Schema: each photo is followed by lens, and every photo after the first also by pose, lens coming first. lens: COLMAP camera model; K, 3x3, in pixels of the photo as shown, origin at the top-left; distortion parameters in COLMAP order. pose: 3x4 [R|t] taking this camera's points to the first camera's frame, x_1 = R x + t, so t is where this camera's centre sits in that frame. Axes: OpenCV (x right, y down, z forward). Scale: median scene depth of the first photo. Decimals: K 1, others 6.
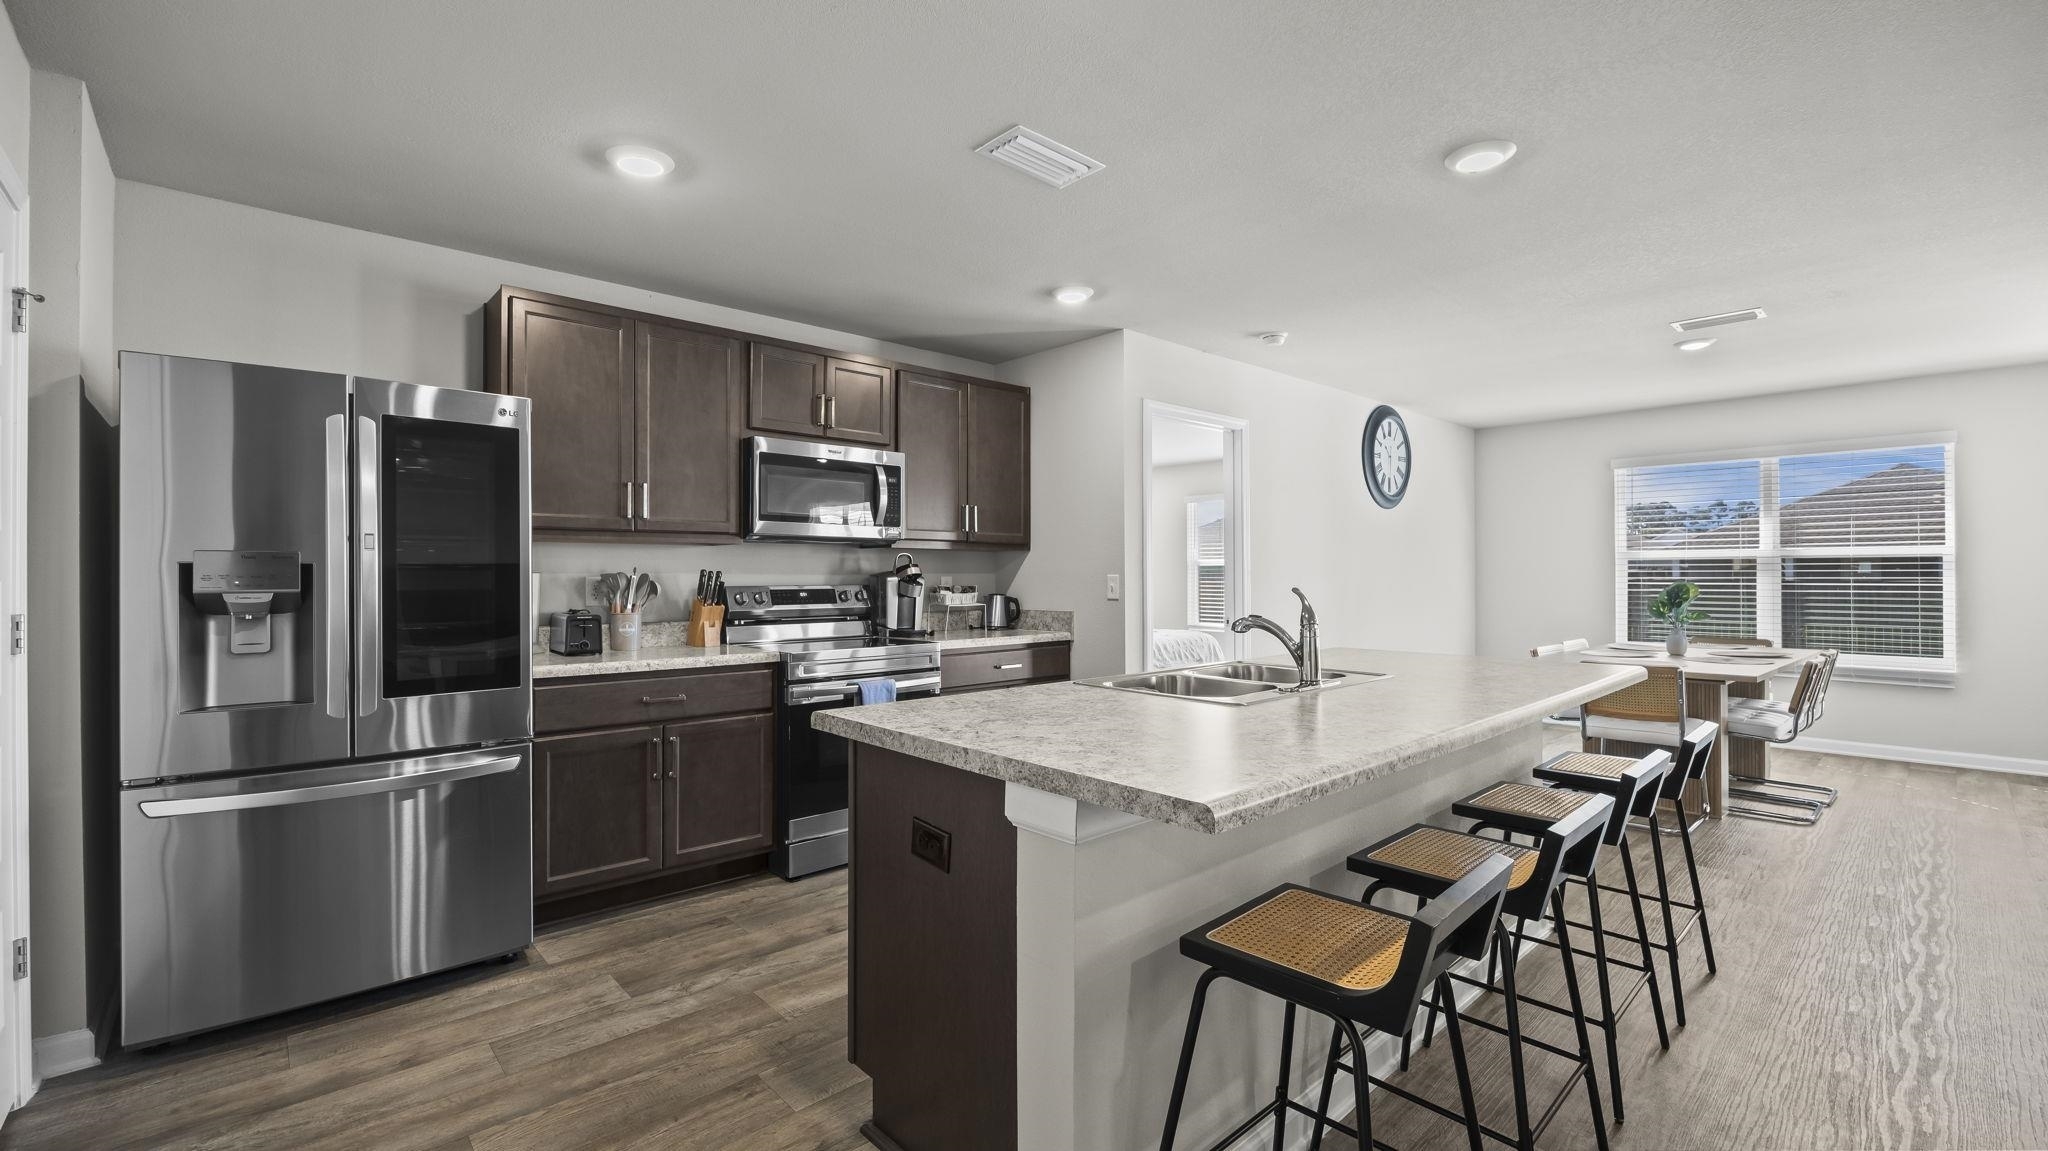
lens RADIAL K [[854.2, 0, 1021.0], [0, 854.2, 570.5], [0, 0, 1]] dist [-0.013912, -0.000456]
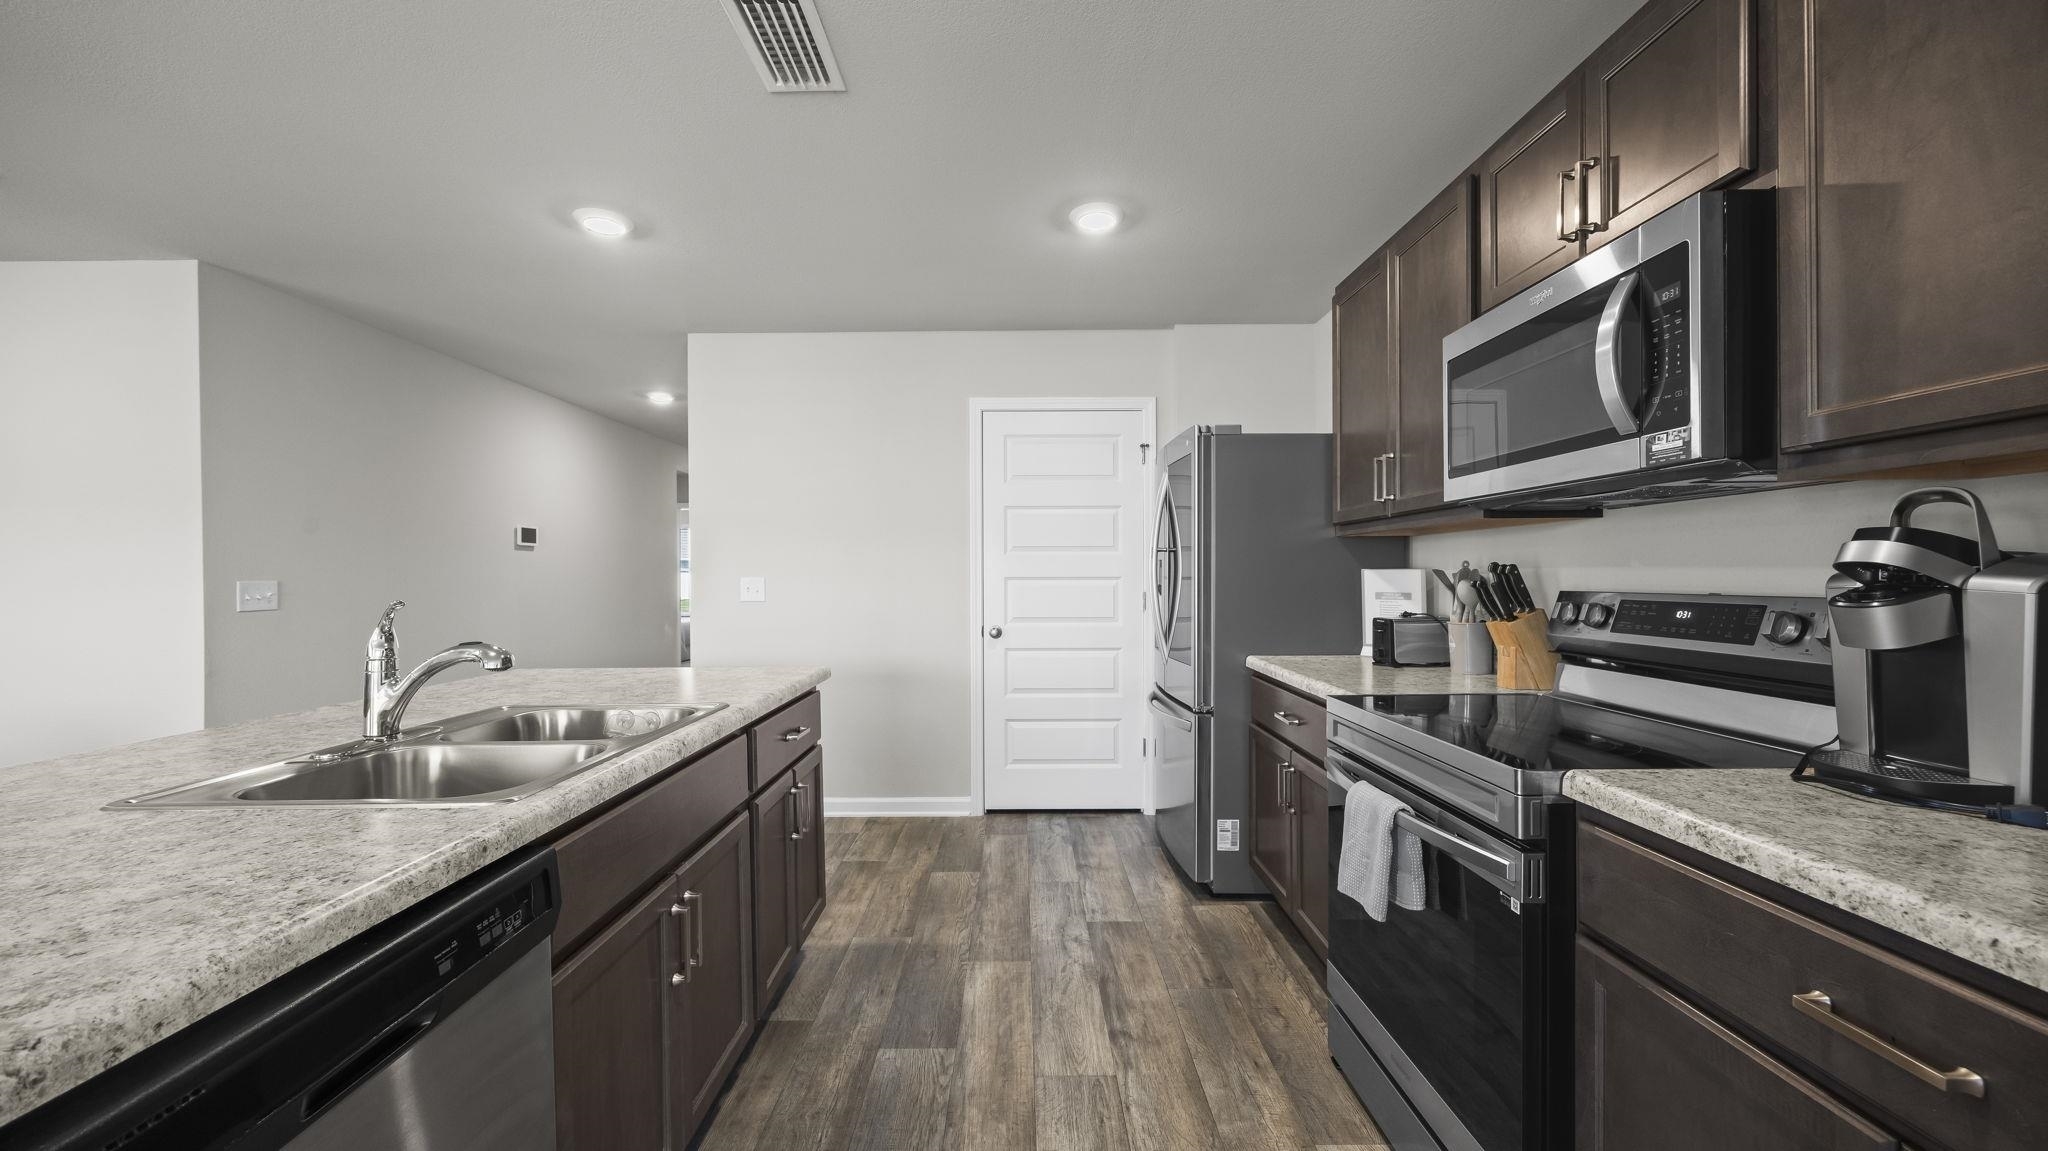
lens RADIAL K [[784.9, 0, 1033.6], [0, 784.9, 581.4], [0, 0, 1]] dist [0.004257, 0.000237]
pose [[-0.667769, 0.012217, -0.744268, 0.244669], [0.016196, 0.999867, 0.001882, 0.005085], [0.744192, -0.010797, -0.667878, 0.968030]]
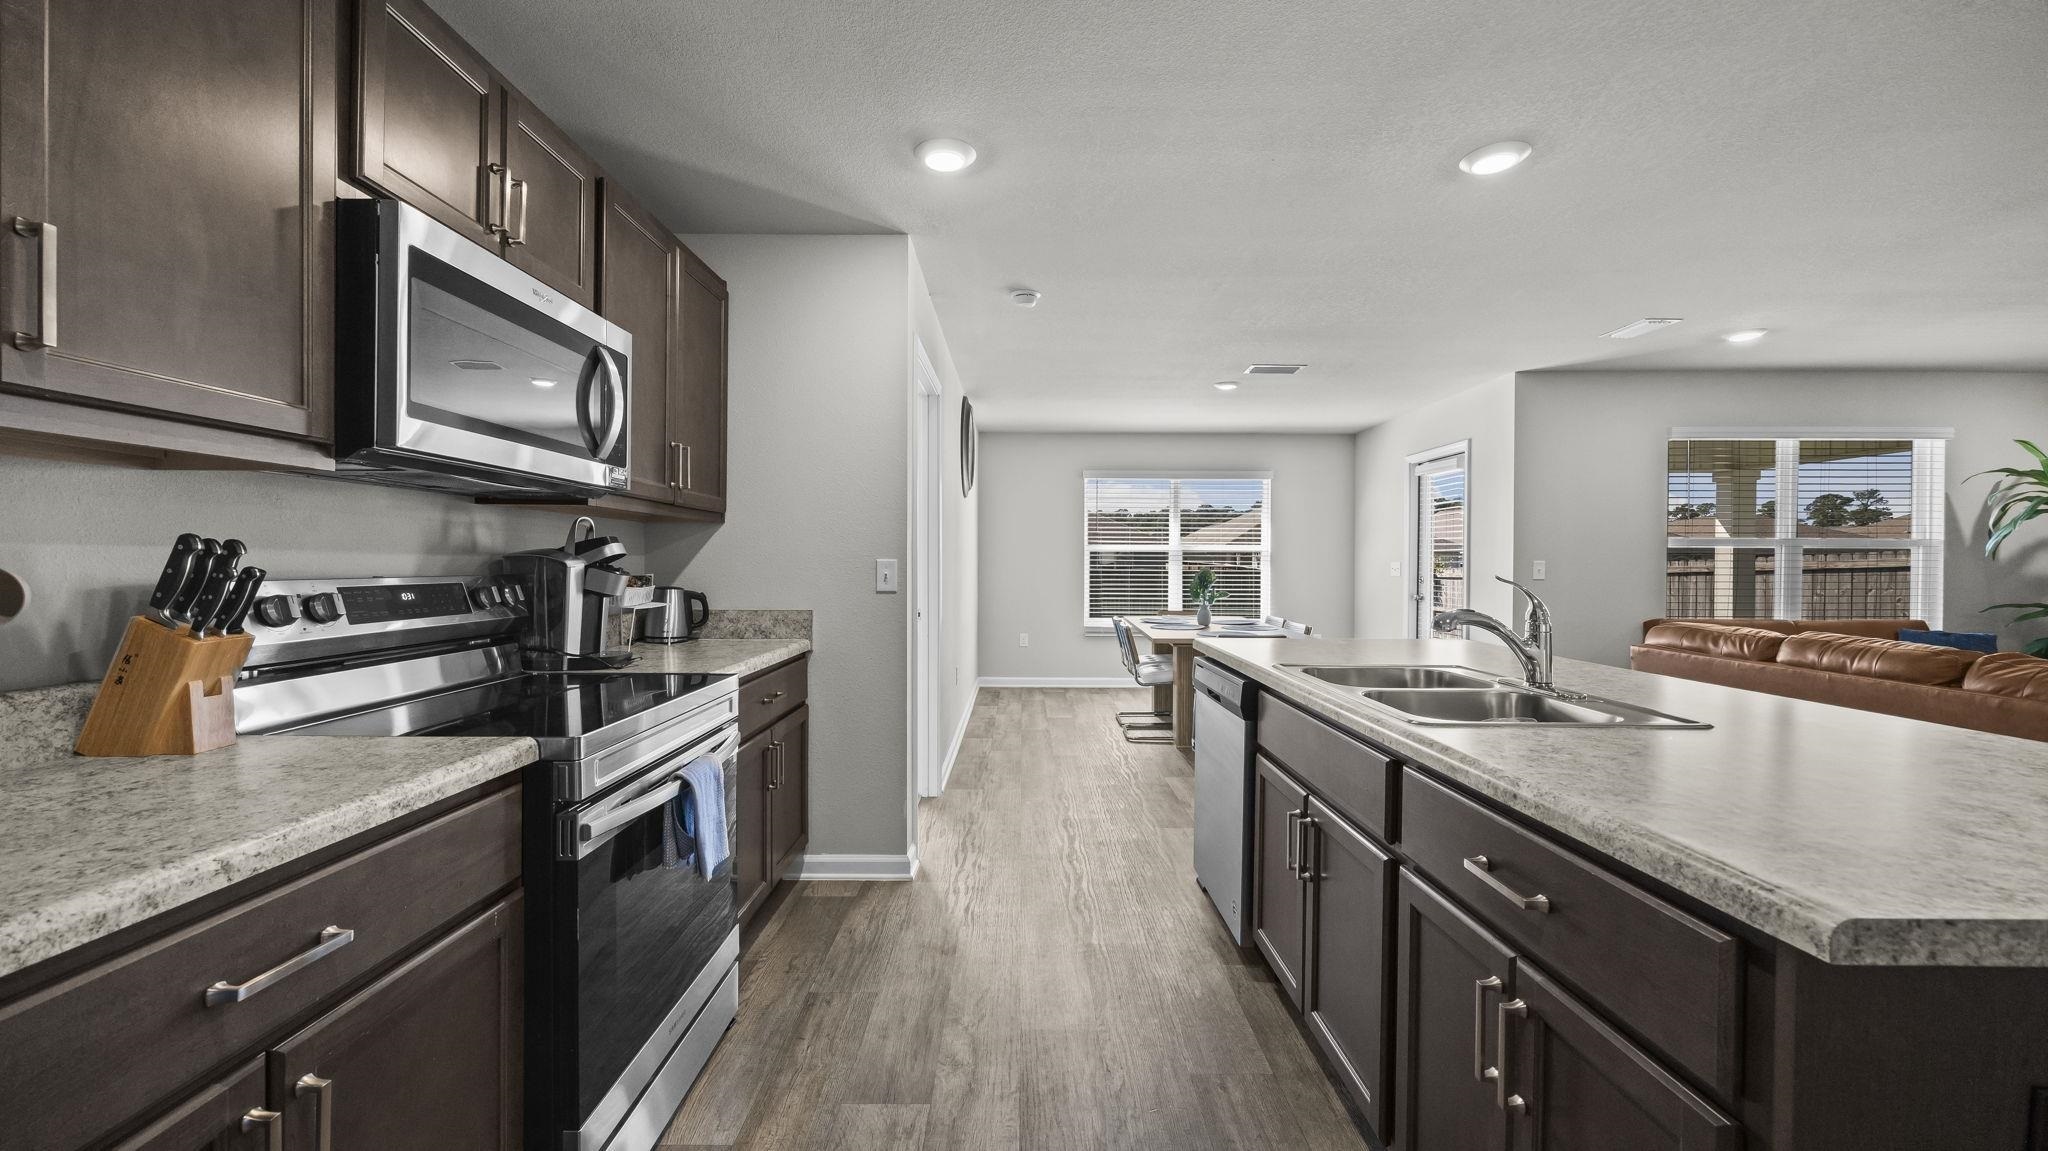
lens RADIAL K [[784.9, 0, 1040.3], [0, 784.9, 566.6], [0, 0, 1]] dist [0.004257, 0.000237]
pose [[0.678133, 0.001186, 0.734939, -0.316134], [-0.008730, 0.999941, 0.006441, 0.006235], [-0.734888, -0.010784, 0.678103, 0.445119]]
